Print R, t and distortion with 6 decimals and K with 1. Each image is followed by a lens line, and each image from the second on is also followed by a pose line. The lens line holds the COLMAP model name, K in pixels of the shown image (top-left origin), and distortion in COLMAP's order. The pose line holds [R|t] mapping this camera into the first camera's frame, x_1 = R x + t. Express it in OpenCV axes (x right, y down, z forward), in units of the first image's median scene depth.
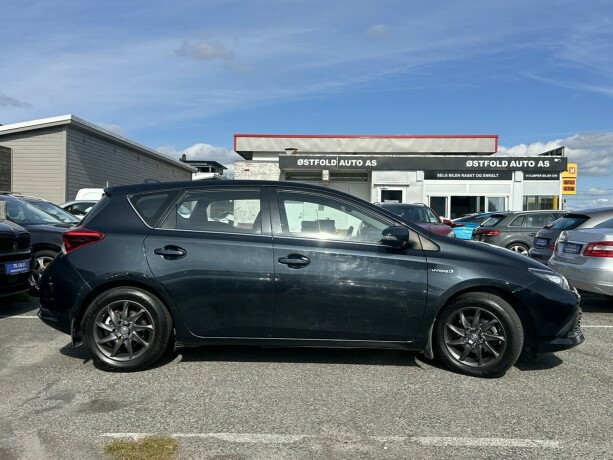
lens RADIAL K [[646.5, 0, 305.8], [0, 646.5, 231.9], [0, 0, 1]] dist [-0.045152, 0.000000]
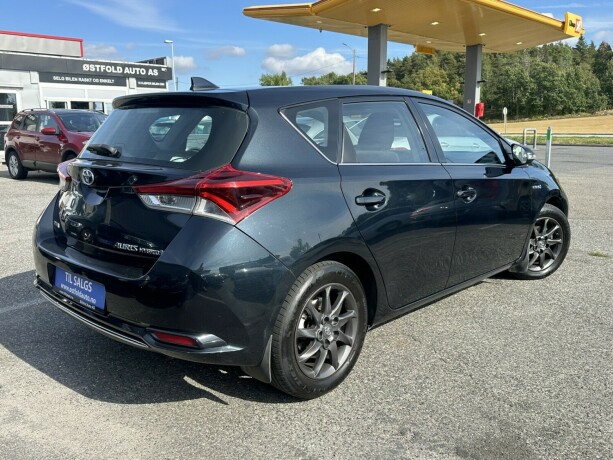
lens RADIAL K [[542.5, 0, 306.7], [0, 542.5, 226.6], [0, 0, 1]] dist [0.060364, -0.029773]
pose [[0.690121, -0.149271, 0.708132, -0.152256], [0.020852, 0.982192, 0.186721, -0.015448], [-0.723394, -0.114094, 0.680943, 0.137948]]
